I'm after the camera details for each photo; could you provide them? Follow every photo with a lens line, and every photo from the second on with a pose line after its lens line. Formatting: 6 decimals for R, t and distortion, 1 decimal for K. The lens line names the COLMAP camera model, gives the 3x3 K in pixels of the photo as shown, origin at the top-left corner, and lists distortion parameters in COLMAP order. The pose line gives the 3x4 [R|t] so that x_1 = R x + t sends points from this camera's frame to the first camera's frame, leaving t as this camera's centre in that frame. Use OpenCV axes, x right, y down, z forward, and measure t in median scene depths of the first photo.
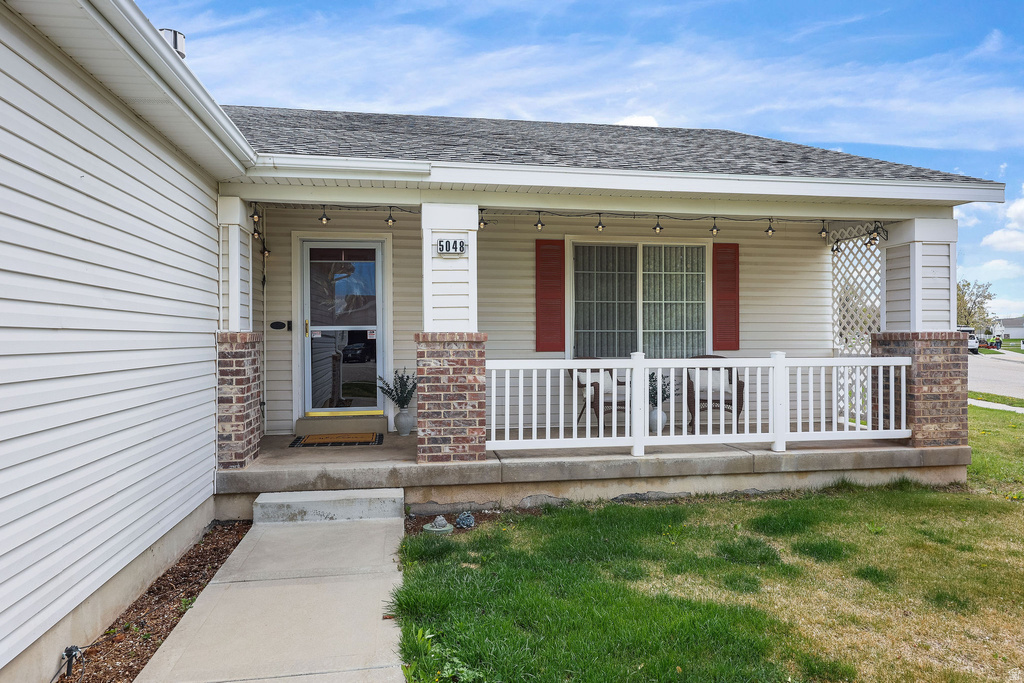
lens RADIAL K [[647.0, 0, 512.0], [0, 647.0, 341.5], [0, 0, 1]] dist [0.001248, 0.000373]
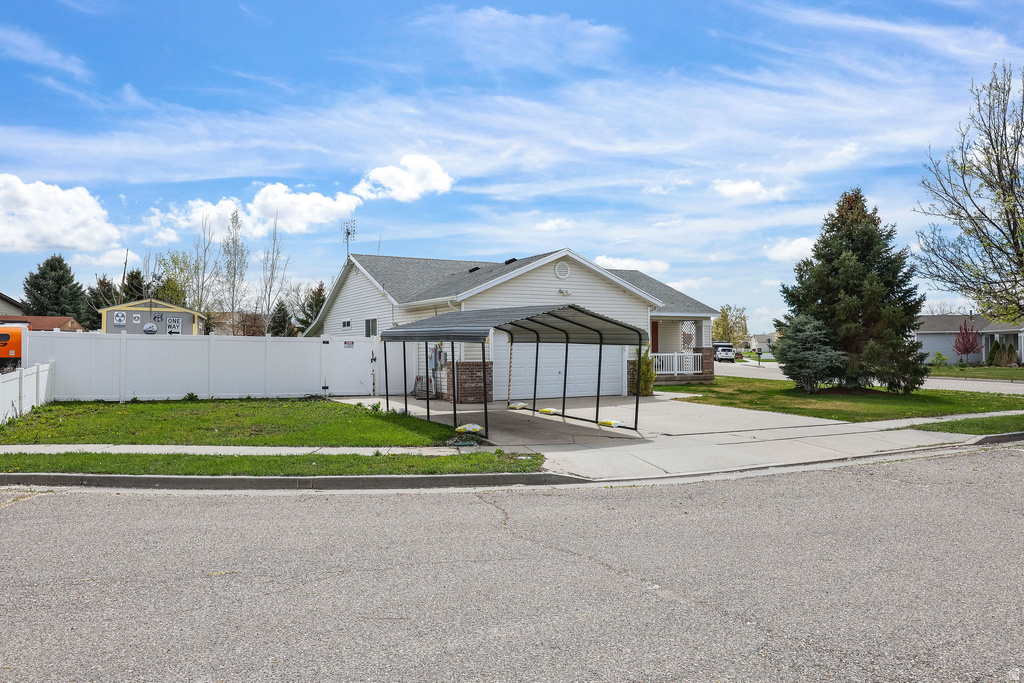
lens RADIAL K [[734.9, 0, 512.0], [0, 734.9, 341.5], [0, 0, 1]] dist [-0.000301, -0.000046]
pose [[0.949426, 0.005843, 0.313937, -1.710340], [0.000058, 0.999824, -0.018785, 0.030691], [-0.313992, 0.017853, 0.949258, -2.615718]]
